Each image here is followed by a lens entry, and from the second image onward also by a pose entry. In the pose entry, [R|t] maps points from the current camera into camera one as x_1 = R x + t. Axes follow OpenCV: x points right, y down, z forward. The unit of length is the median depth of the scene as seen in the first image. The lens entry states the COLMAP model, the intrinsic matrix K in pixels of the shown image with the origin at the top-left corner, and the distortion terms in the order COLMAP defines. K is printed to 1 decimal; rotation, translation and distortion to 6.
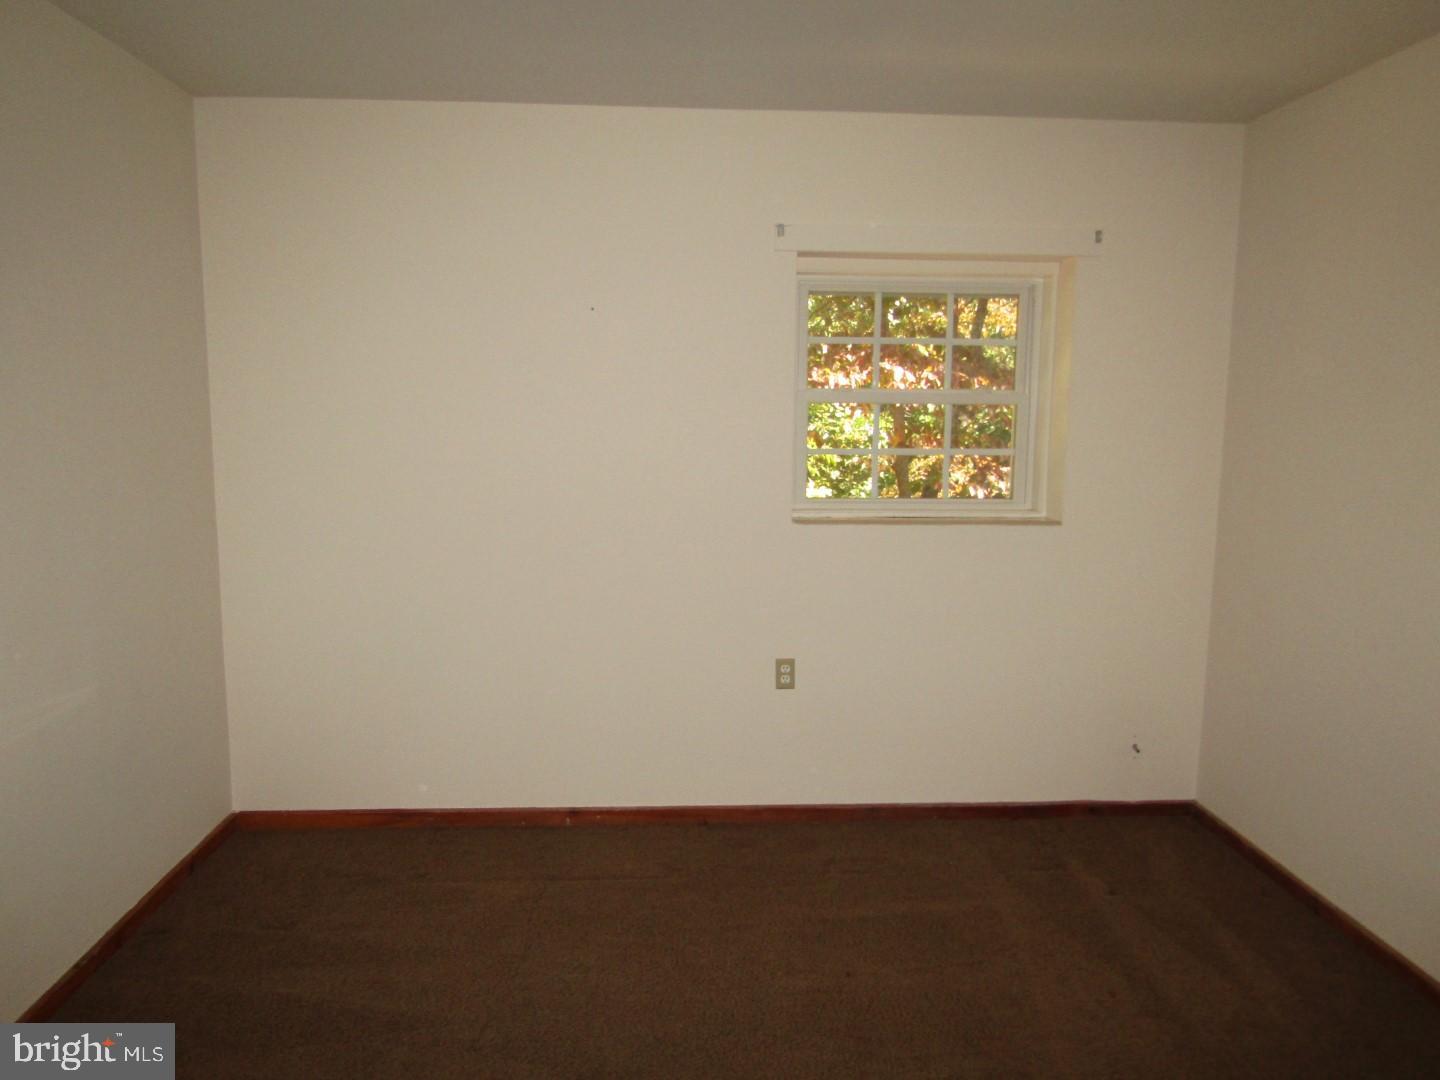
lens RADIAL K [[1031.8, 0, 712.8], [0, 1031.8, 541.9], [0, 0, 1]] dist [-0.005097, 0.002655]
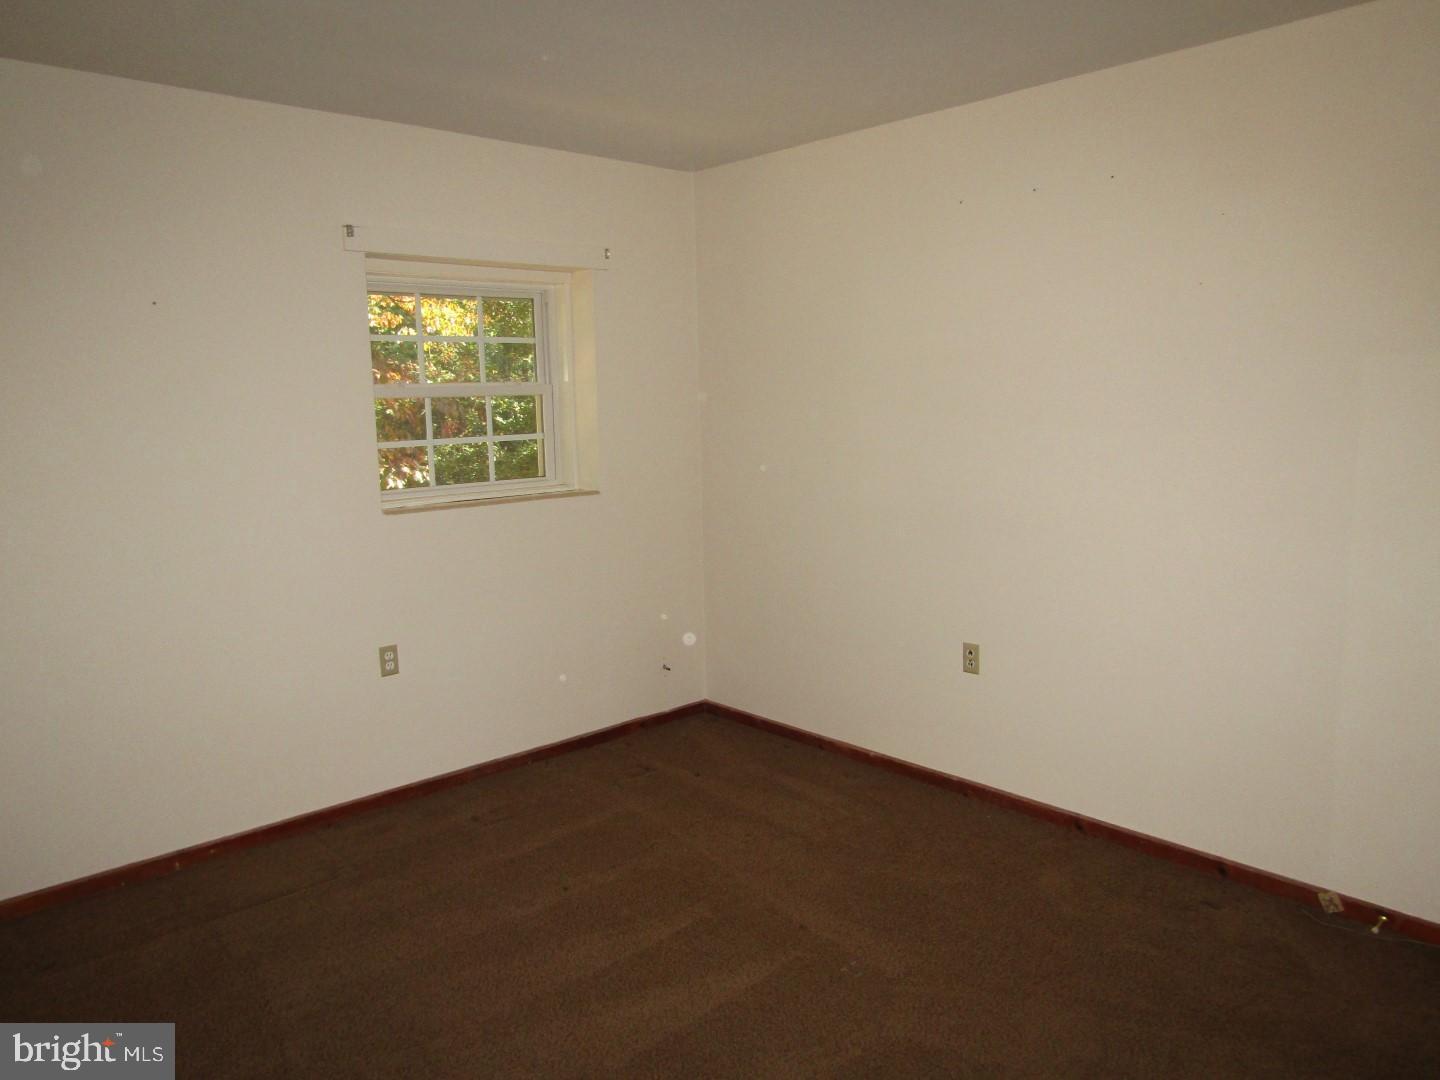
lens RADIAL K [[1031.8, 0, 711.2], [0, 1031.8, 541.6], [0, 0, 1]] dist [-0.005097, 0.002655]
pose [[0.777864, -0.116576, 0.617525, -0.303709], [0.113689, 0.992534, 0.044163, 0.000324], [-0.618063, 0.035853, 0.785310, -0.016262]]
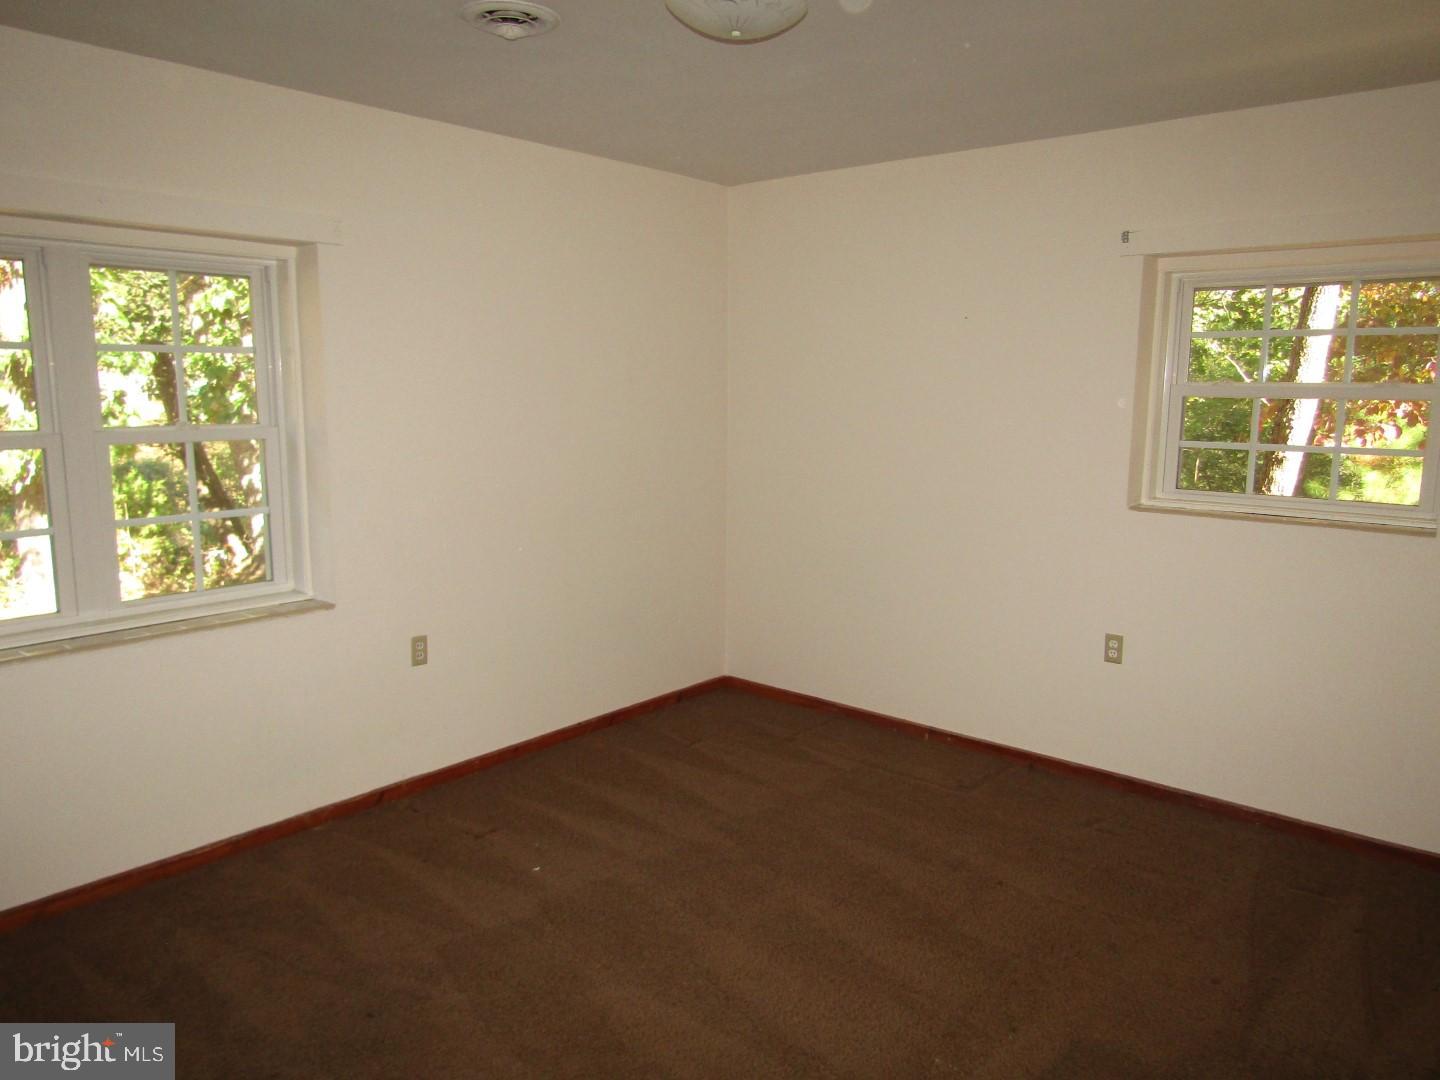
lens RADIAL K [[1031.8, 0, 723.7], [0, 1031.8, 540.0], [0, 0, 1]] dist [-0.005097, 0.002655]
pose [[0.724680, 0.102678, -0.681393, 0.496737], [-0.098275, 0.994128, 0.045285, 0.006596], [0.682042, 0.034147, 0.730516, -0.065456]]
